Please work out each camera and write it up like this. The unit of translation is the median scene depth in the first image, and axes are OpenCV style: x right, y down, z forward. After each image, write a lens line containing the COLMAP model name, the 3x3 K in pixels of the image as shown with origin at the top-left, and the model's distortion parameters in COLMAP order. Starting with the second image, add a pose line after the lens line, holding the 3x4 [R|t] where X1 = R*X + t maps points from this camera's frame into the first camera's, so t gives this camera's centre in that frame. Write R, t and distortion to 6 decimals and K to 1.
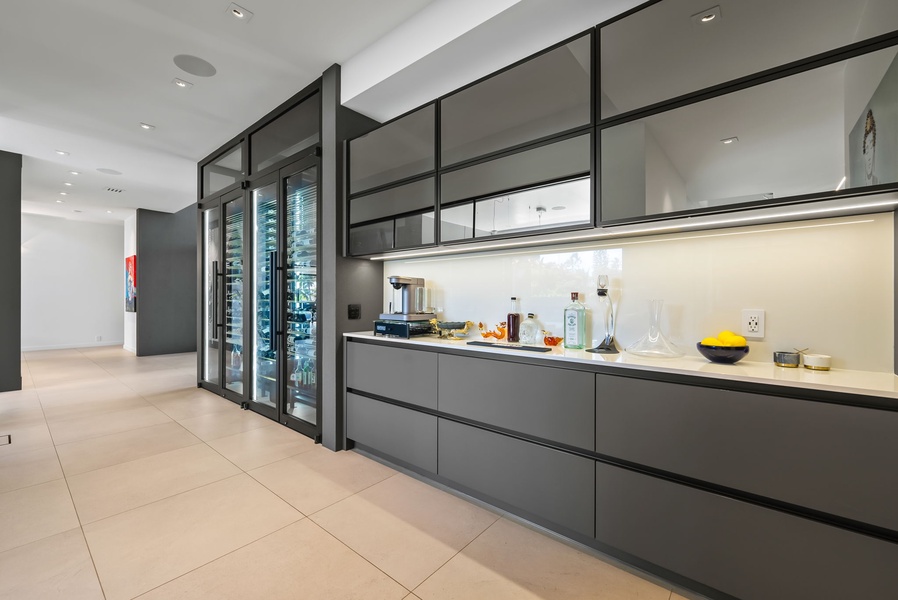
lens RADIAL K [[373.6, 0, 444.7], [0, 373.6, 298.8], [0, 0, 1]] dist [0.010371, 0.000099]
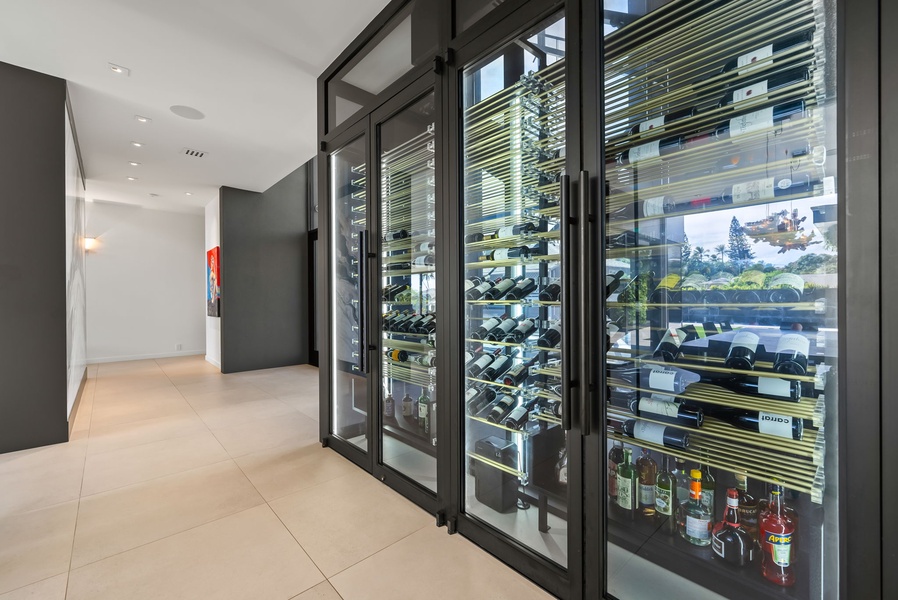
lens RADIAL K [[373.6, 0, 452.8], [0, 373.6, 300.7], [0, 0, 1]] dist [0.010371, 0.000099]
pose [[0.993189, -0.006370, -0.116340, -0.239435], [0.007051, 0.999960, 0.005441, -0.000825], [0.116301, -0.006224, 0.993195, 0.269312]]
